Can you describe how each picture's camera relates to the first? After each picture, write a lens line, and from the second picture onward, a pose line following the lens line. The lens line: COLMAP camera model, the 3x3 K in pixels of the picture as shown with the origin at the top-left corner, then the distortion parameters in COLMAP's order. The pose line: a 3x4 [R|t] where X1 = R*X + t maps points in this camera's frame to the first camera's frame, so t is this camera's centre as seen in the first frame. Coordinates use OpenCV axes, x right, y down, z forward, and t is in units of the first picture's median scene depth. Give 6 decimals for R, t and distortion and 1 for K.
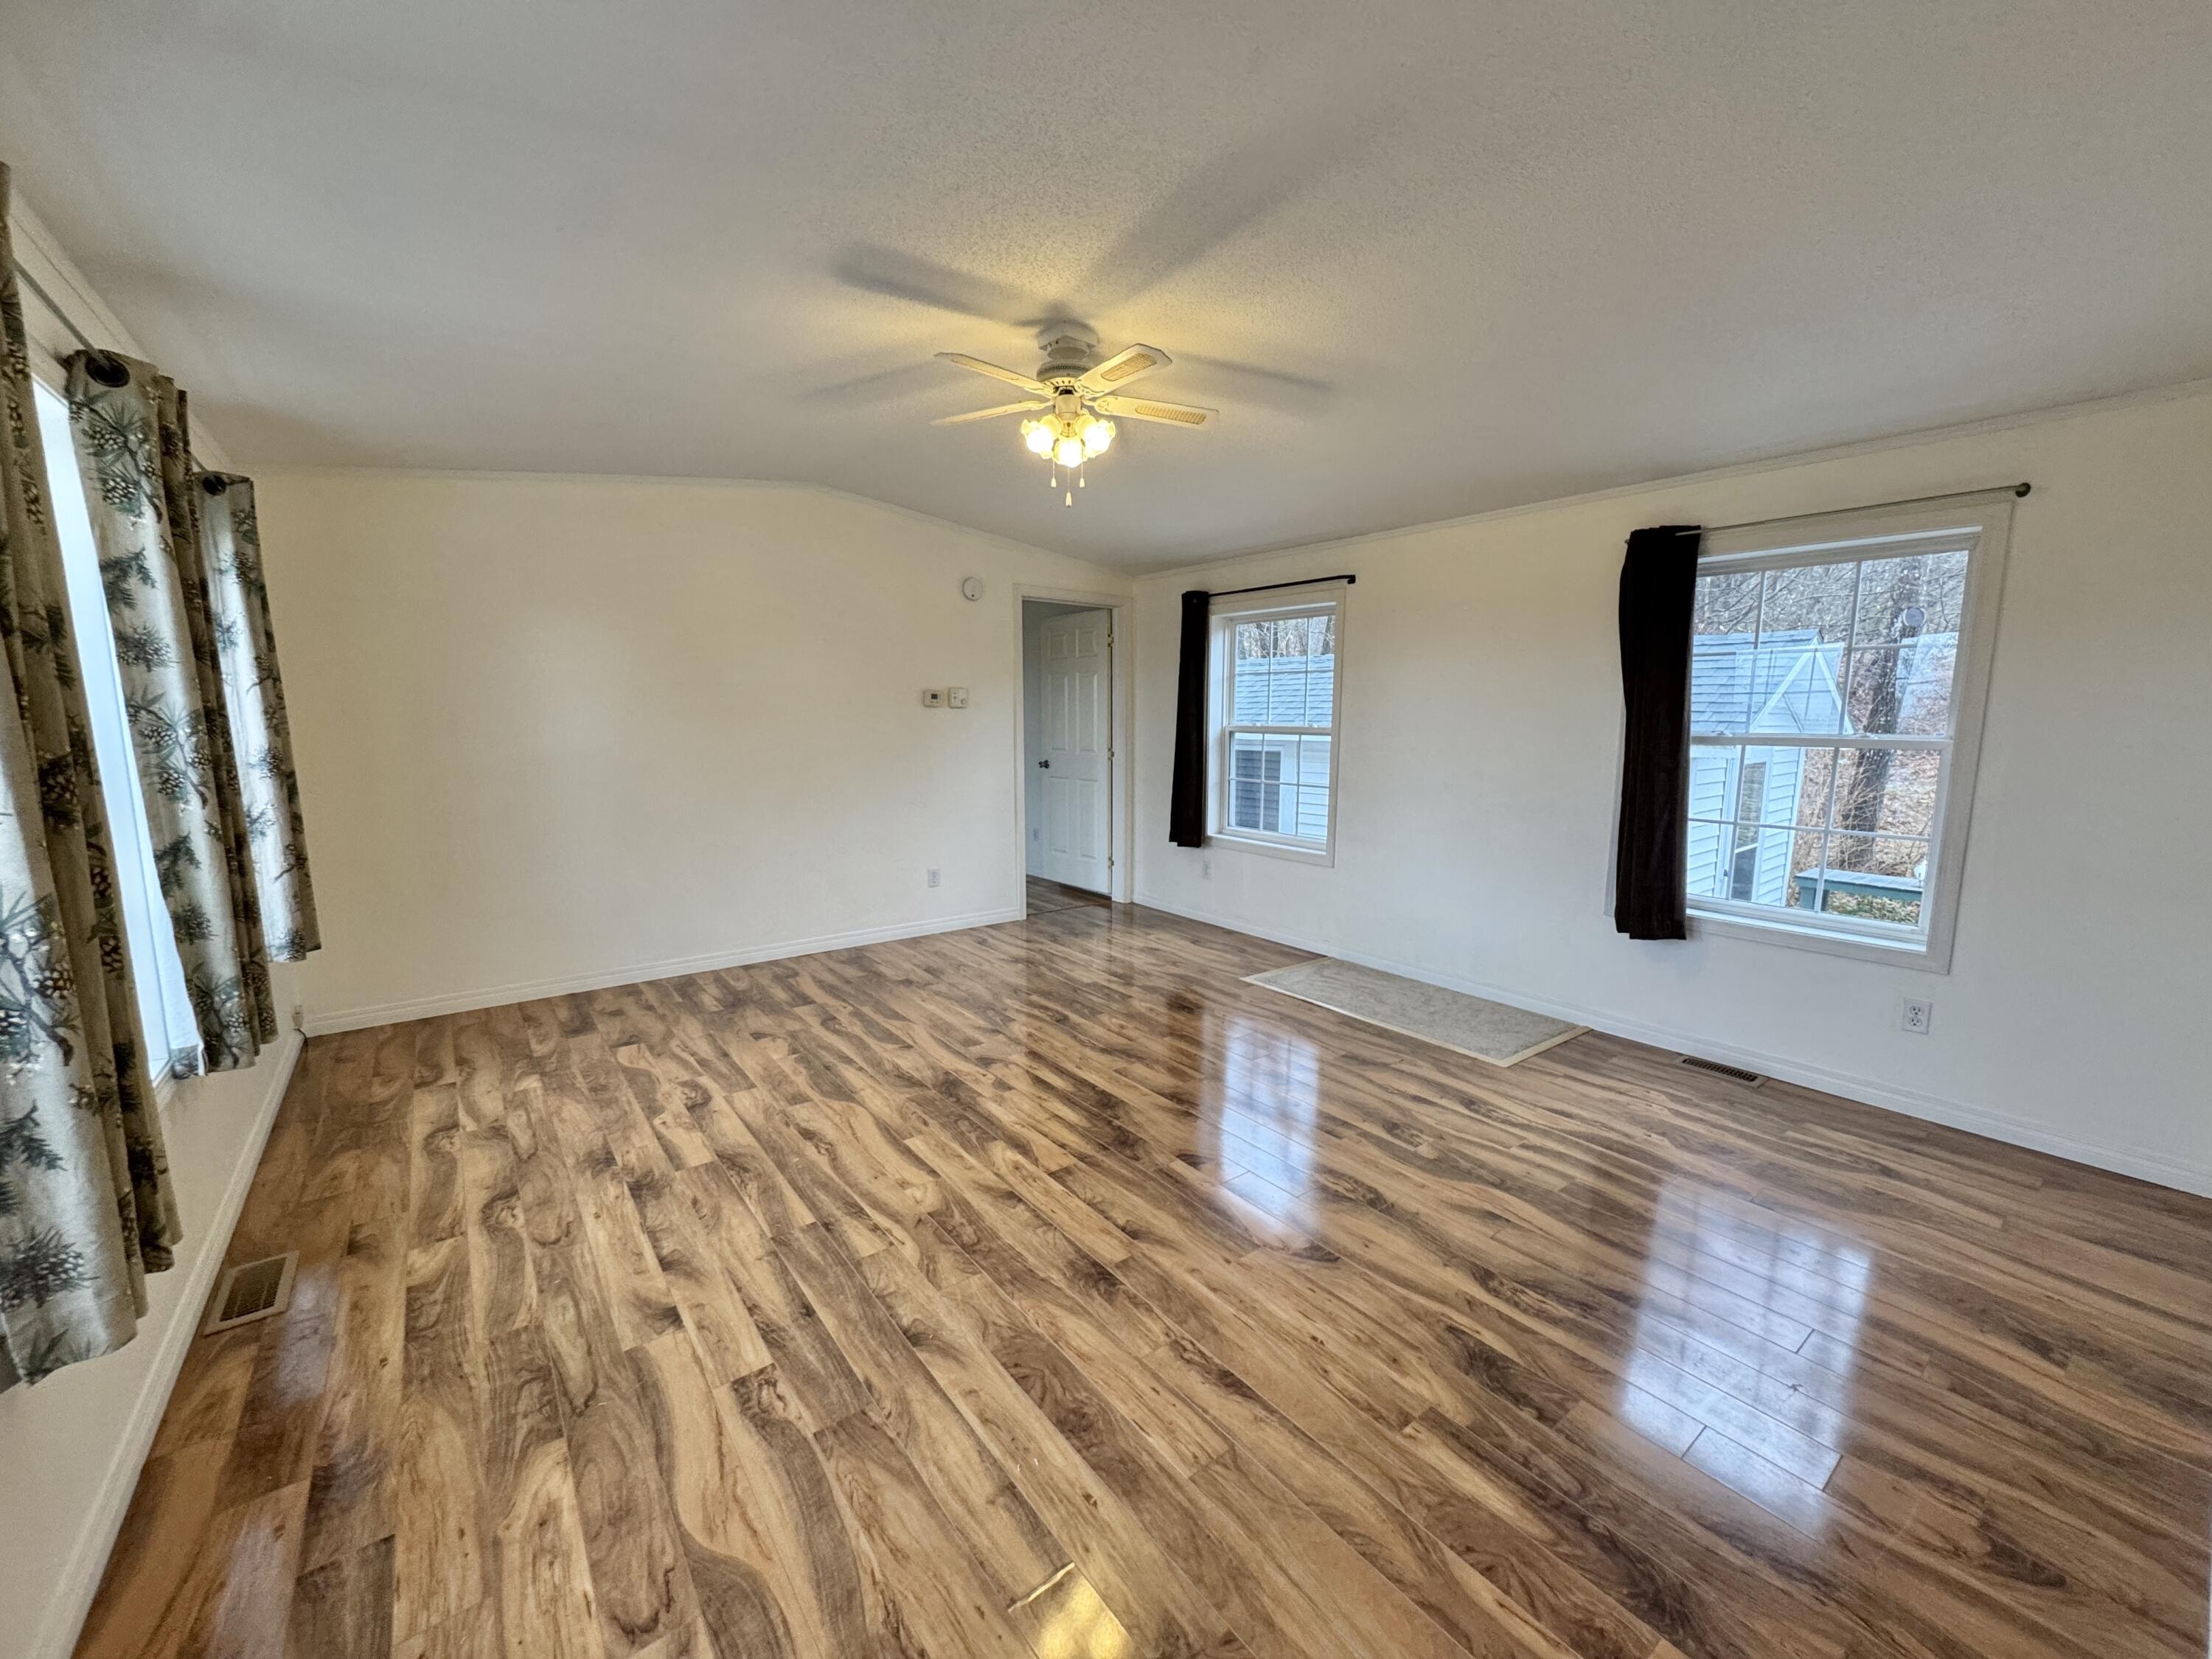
lens RADIAL K [[878.7, 0, 1110.3], [0, 878.7, 833.3], [0, 0, 1]] dist [-0.003224, 0.000480]
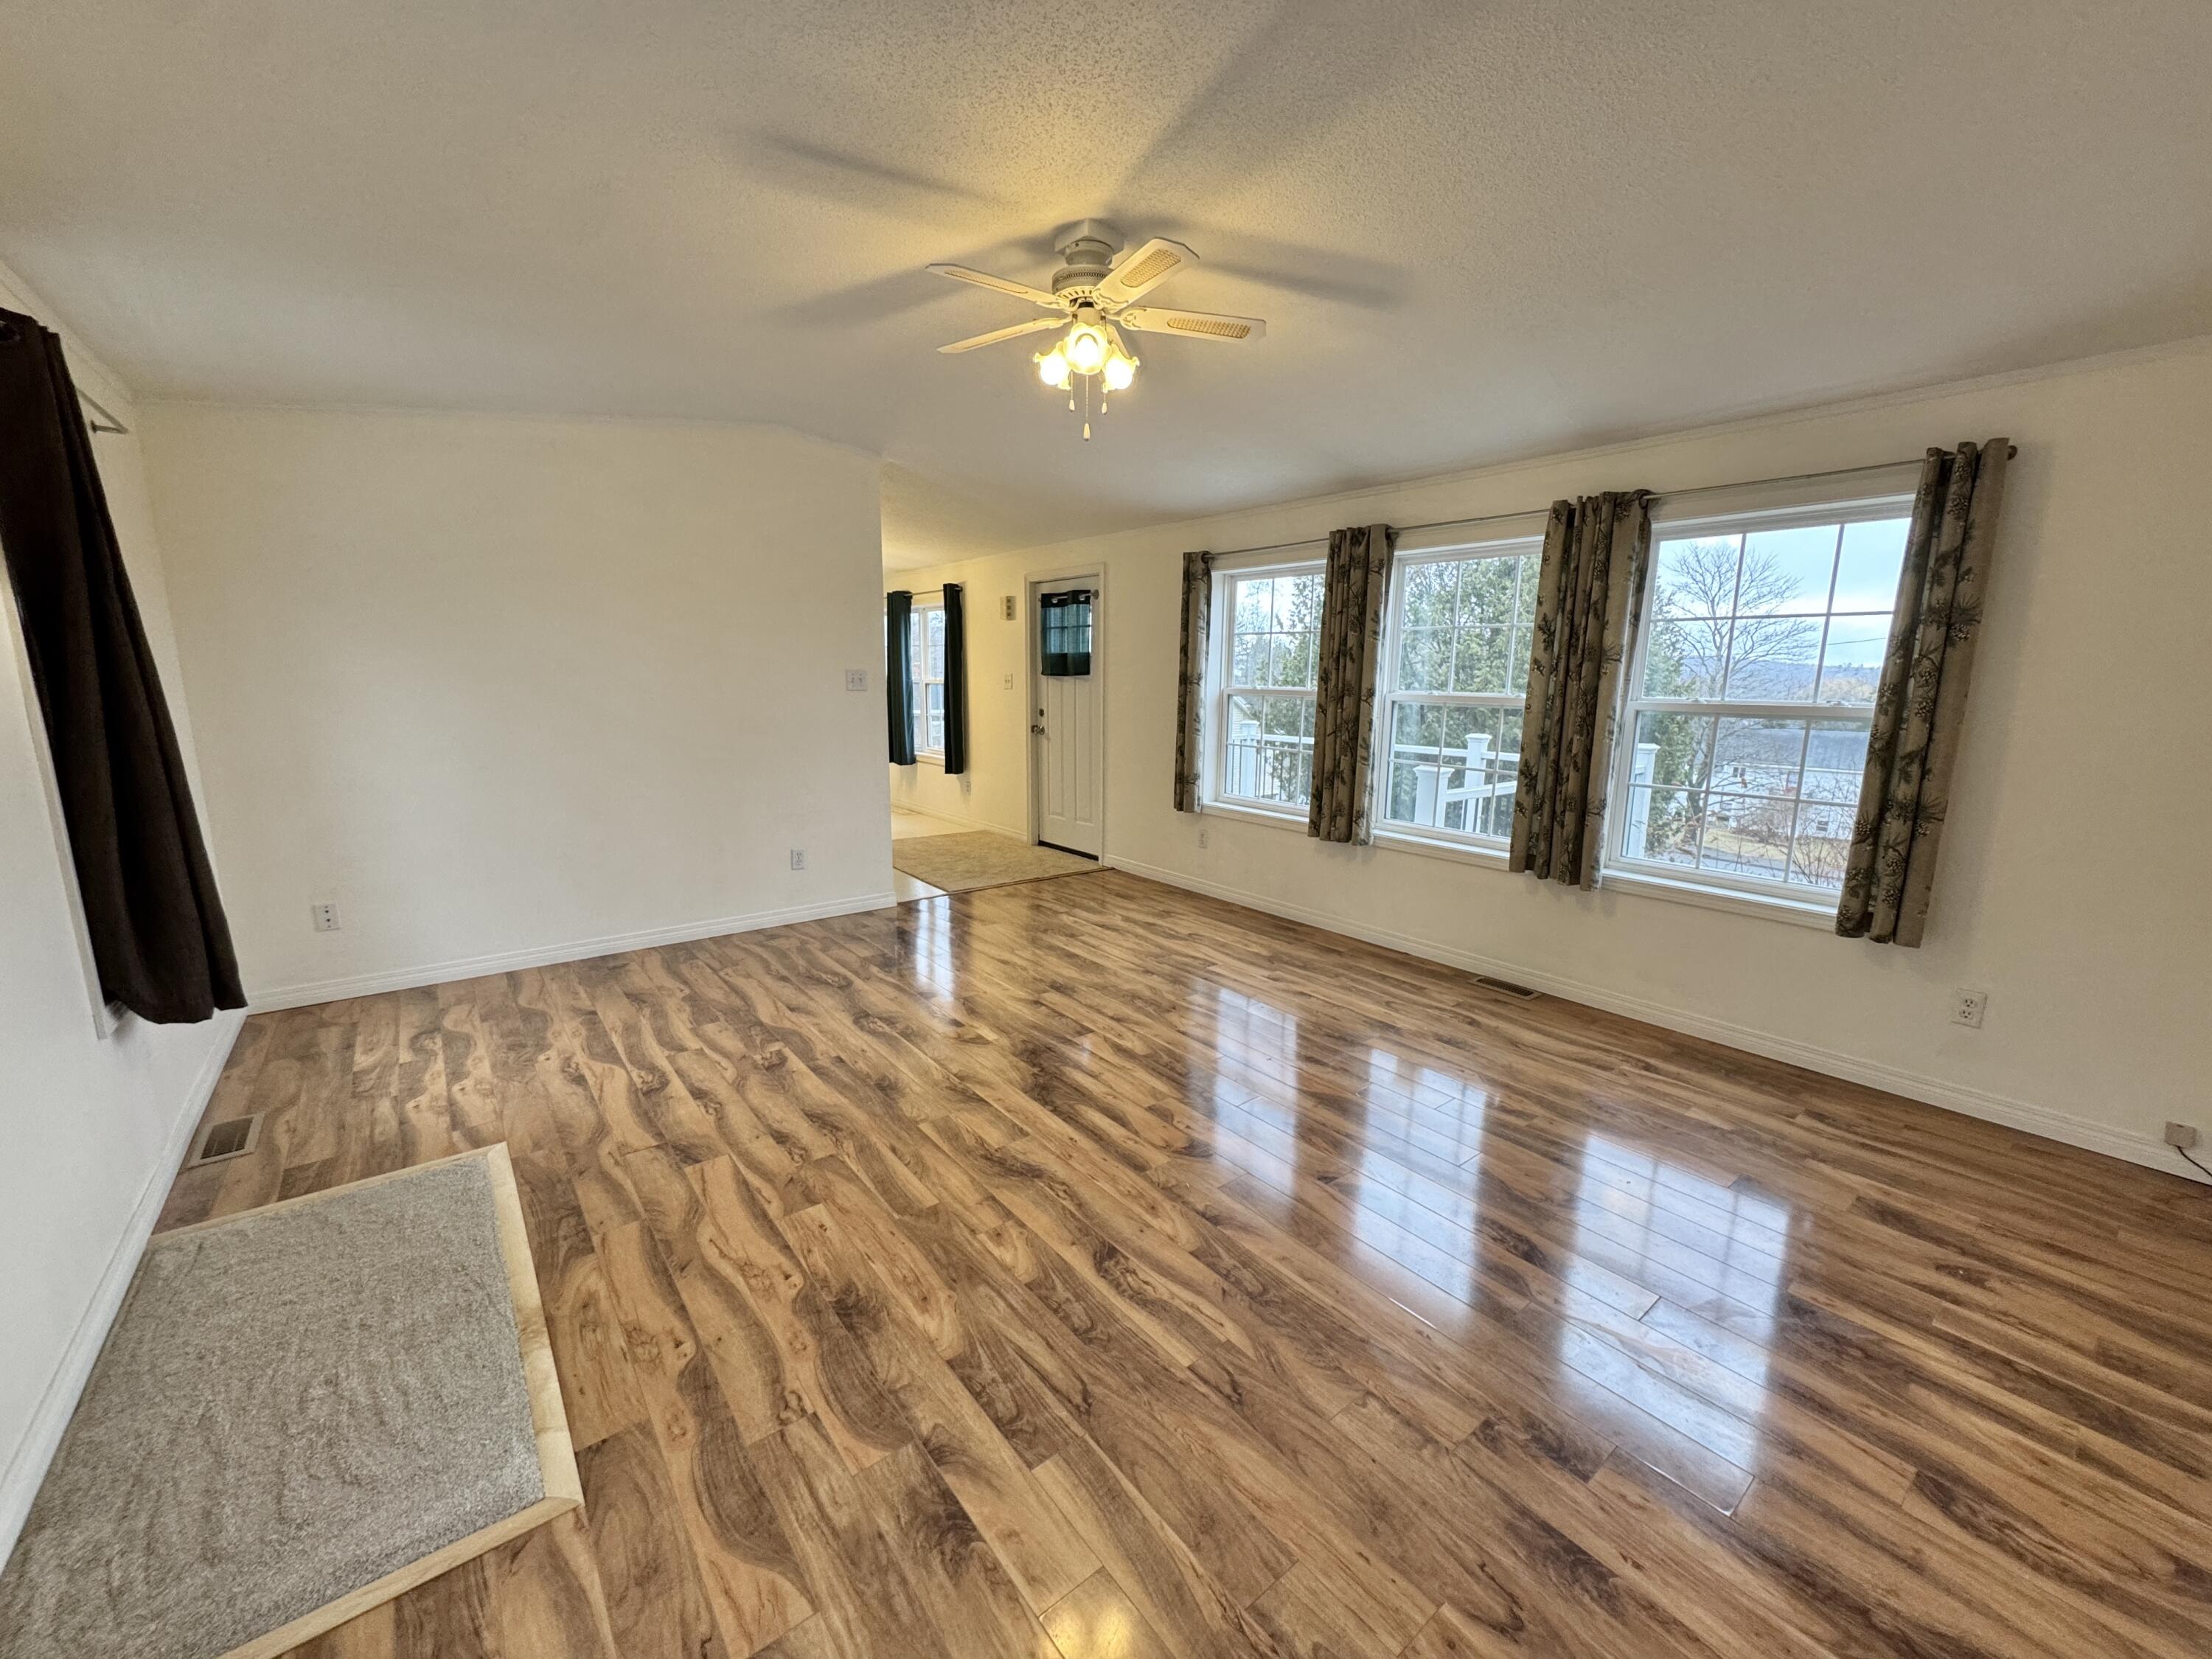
lens RADIAL K [[878.7, 0, 1099.1], [0, 878.7, 849.3], [0, 0, 1]] dist [-0.003224, 0.000480]
pose [[-0.999846, -0.016975, -0.004479, -0.062119], [-0.017502, 0.943571, 0.330708, -0.277600], [-0.001388, 0.330735, -0.943723, 1.984215]]
